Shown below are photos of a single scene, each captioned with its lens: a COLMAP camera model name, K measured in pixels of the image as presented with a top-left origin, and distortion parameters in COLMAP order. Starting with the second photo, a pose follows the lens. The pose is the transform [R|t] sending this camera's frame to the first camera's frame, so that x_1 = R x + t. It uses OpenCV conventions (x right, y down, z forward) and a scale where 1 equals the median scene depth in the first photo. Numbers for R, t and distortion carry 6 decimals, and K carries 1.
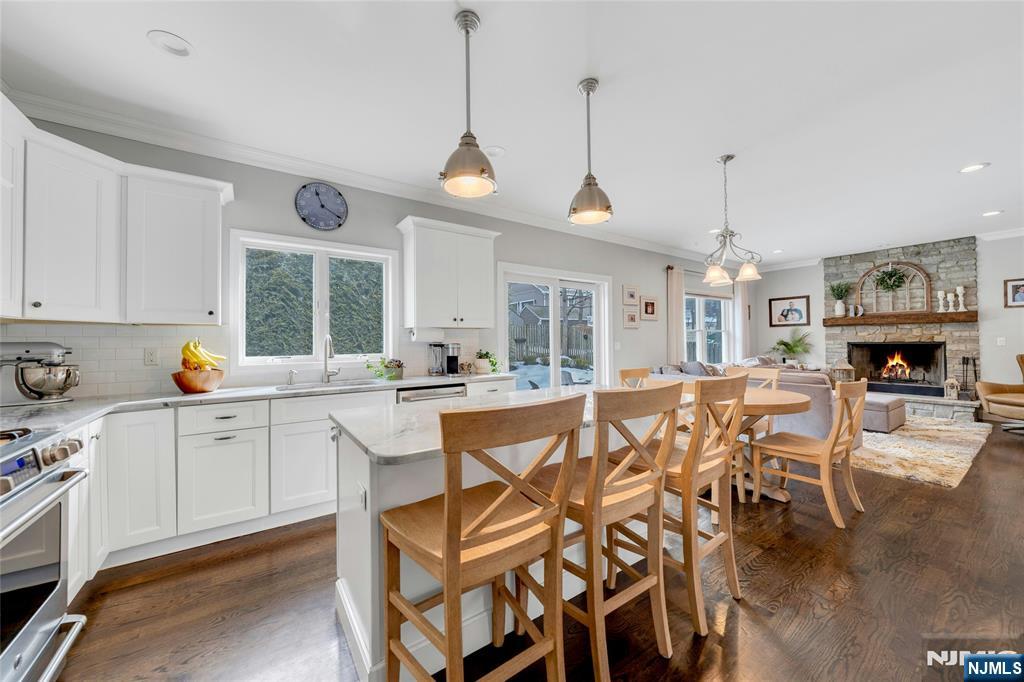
lens RADIAL K [[371.3, 0, 512.0], [0, 371.3, 333.9], [0, 0, 1]] dist [0.000313, 0.000066]
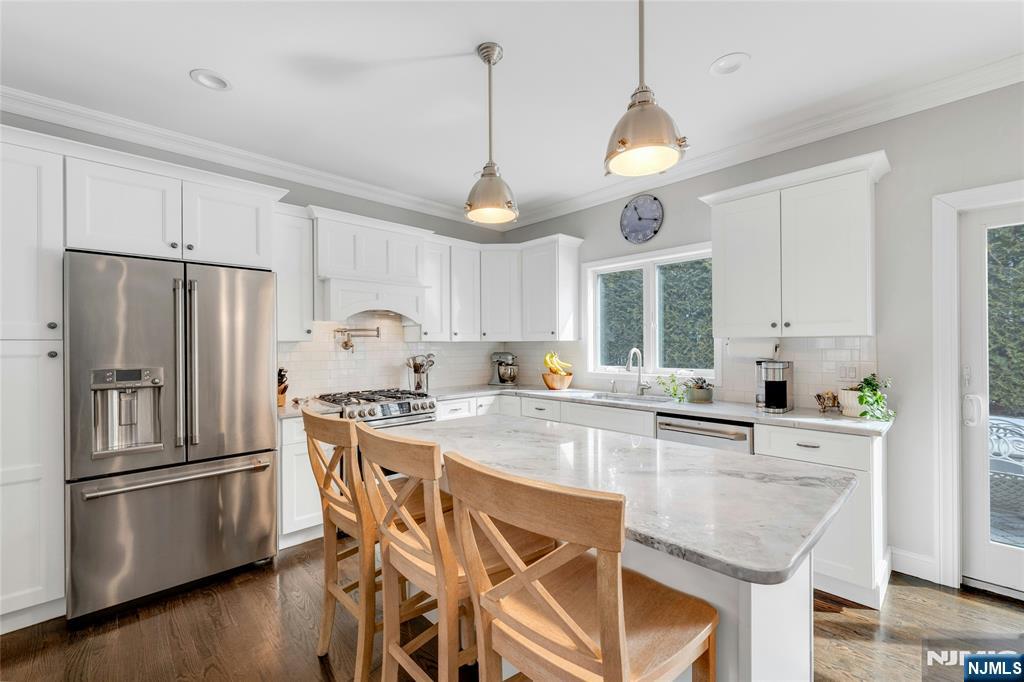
lens RADIAL K [[427.0, 0, 512.0], [0, 427.0, 341.0], [0, 0, 1]] dist [-0.001313, -0.000148]
pose [[0.149227, -0.010005, -0.988752, 0.570159], [0.011451, 0.999899, -0.008389, -0.010675], [0.988737, -0.010070, 0.149327, 0.490233]]
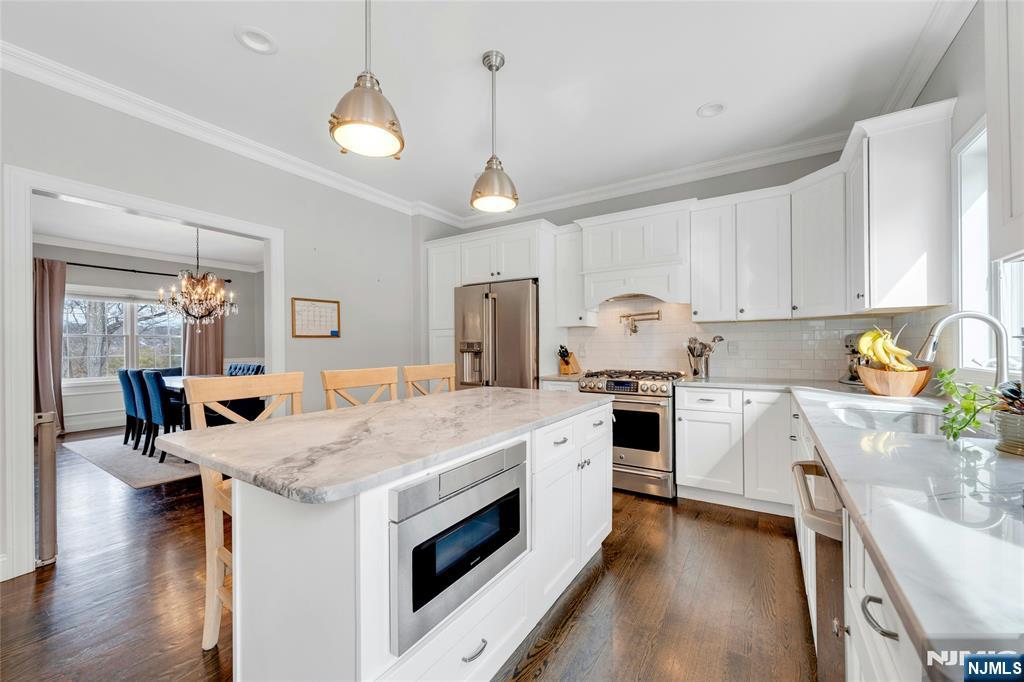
lens RADIAL K [[401.2, 0, 512.0], [0, 401.2, 341.0], [0, 0, 1]] dist [-0.000556, -0.000047]
pose [[-0.924276, 0.008013, -0.381641, 0.178563], [0.014454, 0.999797, -0.014013, 0.033097], [0.381451, -0.018468, -0.924204, 1.178463]]
